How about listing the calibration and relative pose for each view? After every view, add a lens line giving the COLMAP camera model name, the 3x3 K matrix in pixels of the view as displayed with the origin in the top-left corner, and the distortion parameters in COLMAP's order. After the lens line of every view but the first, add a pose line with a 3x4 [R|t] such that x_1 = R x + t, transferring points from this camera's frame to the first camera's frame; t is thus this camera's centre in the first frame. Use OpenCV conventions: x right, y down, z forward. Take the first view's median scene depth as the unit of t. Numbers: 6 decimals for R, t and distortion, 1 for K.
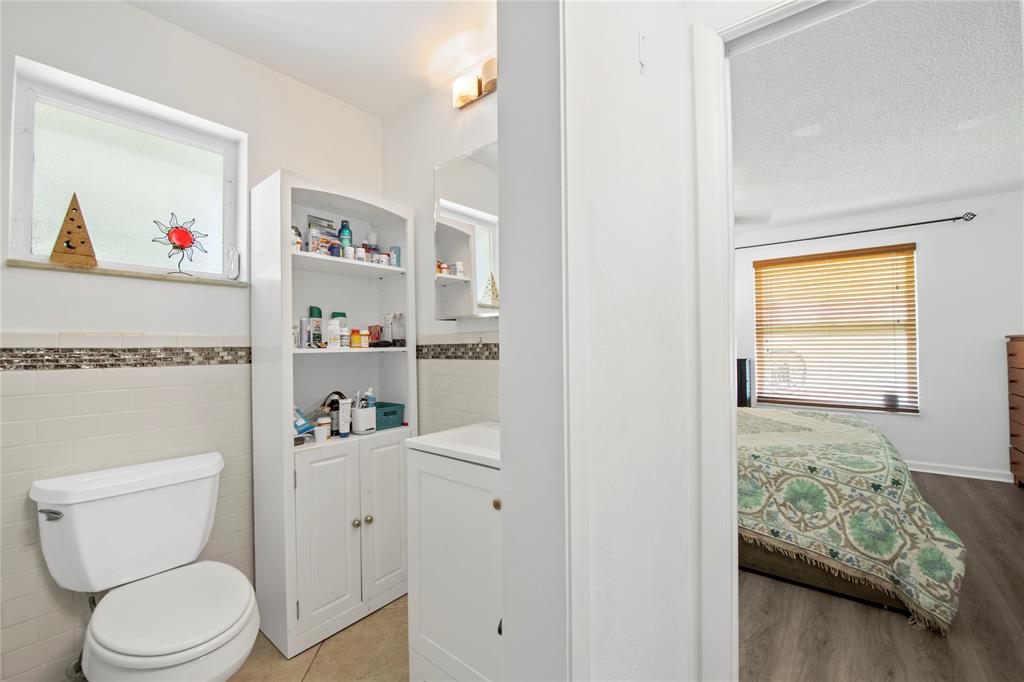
lens RADIAL K [[406.7, 0, 516.1], [0, 406.7, 339.2], [0, 0, 1]] dist [-0.022211, -0.000453]
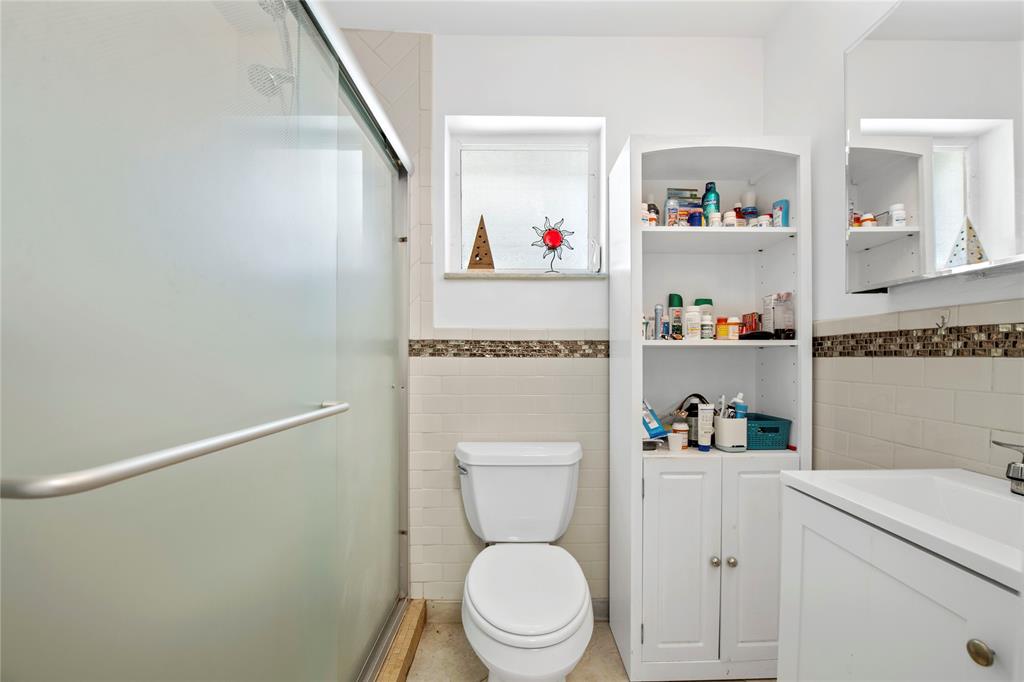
lens RADIAL K [[412.8, 0, 524.8], [0, 412.8, 365.6], [0, 0, 1]] dist [-0.018812, -0.000403]
pose [[0.635779, 0.027014, -0.771399, -0.023927], [0.006187, 0.999177, 0.040089, 0.038667], [0.771847, -0.030260, 0.635088, 0.216346]]
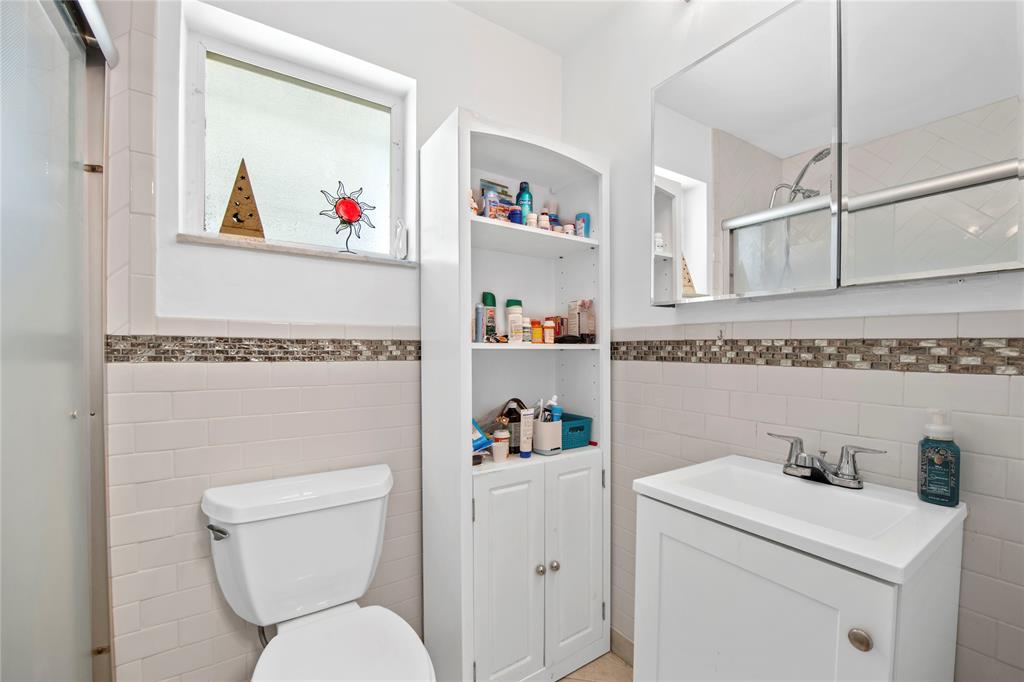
lens RADIAL K [[409.3, 0, 515.8], [0, 409.3, 356.1], [0, 0, 1]] dist [-0.022728, -0.000413]
pose [[0.952275, 0.023127, -0.304365, -0.215606], [-0.011441, 0.999129, 0.040122, 0.015497], [0.305028, -0.034725, 0.951710, 0.258958]]
